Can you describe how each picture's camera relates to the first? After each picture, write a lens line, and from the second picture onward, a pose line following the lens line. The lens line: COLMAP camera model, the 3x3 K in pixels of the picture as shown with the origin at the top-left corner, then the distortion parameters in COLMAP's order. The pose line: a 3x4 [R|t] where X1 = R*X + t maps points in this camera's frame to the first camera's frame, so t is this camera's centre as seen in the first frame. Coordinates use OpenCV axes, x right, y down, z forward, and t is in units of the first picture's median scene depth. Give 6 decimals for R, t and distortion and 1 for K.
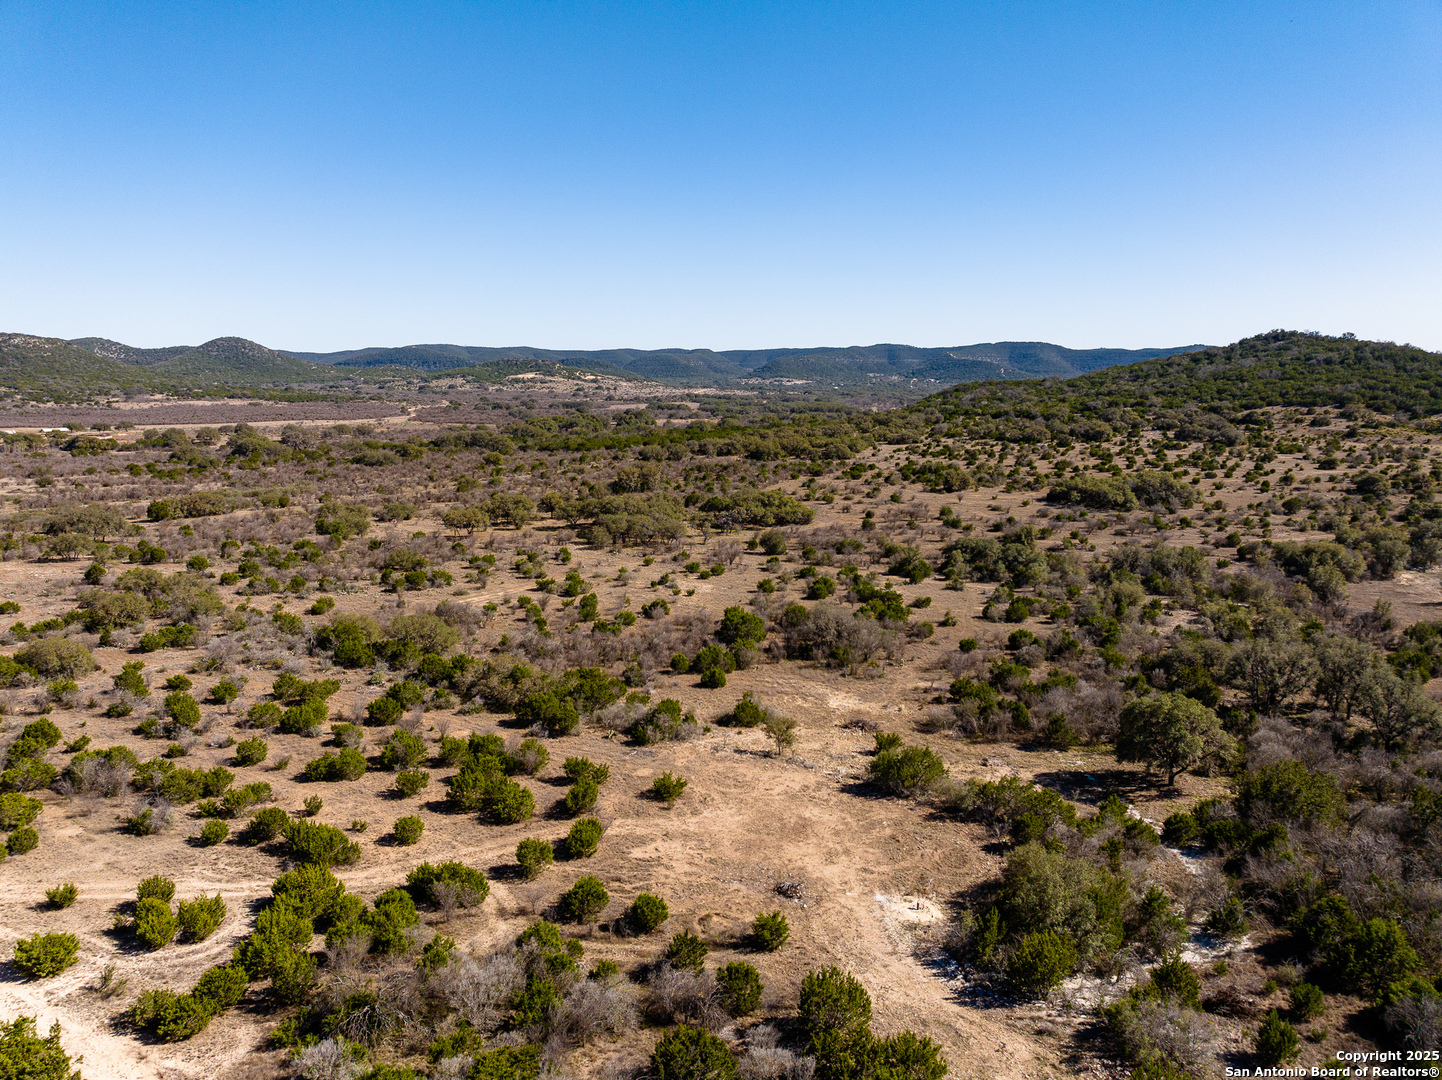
lens RADIAL K [[1003.3, 0, 721.0], [0, 1003.3, 540.0], [0, 0, 1]] dist [-0.037540, 0.002292]
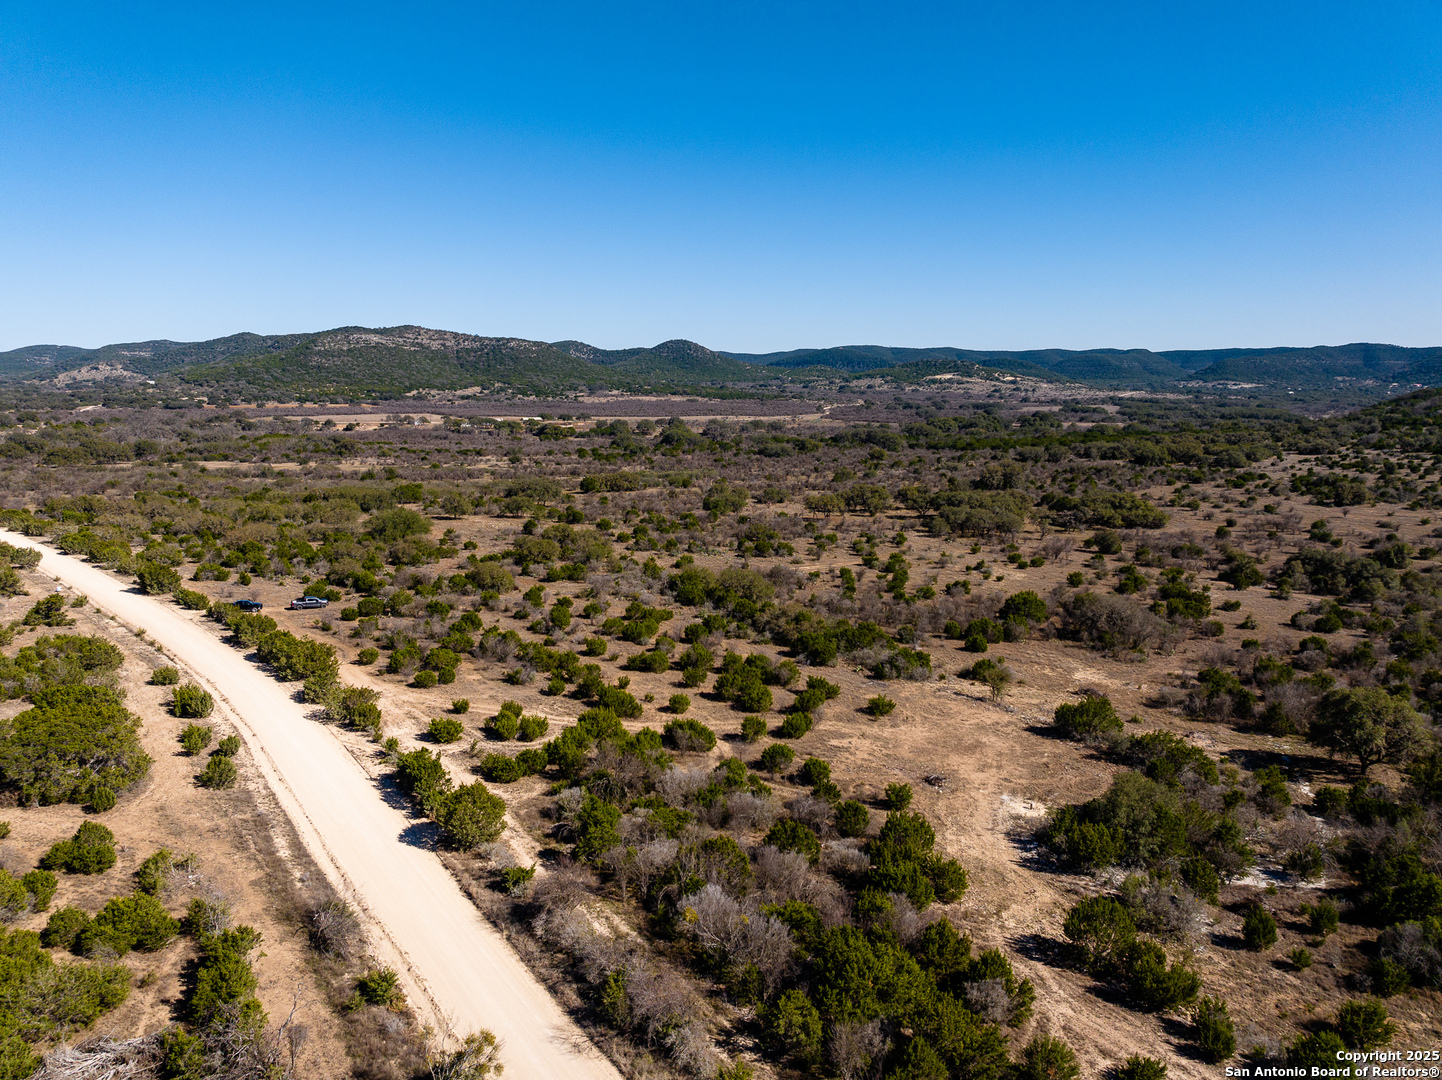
lens RADIAL K [[1003.3, 0, 721.0], [0, 1003.3, 540.0], [0, 0, 1]] dist [-0.037540, 0.002292]
pose [[0.916411, 0.066923, -0.394605, 0.103427], [-0.067155, 0.997655, 0.013241, 0.015199], [0.394565, 0.014365, 0.918756, -0.098520]]
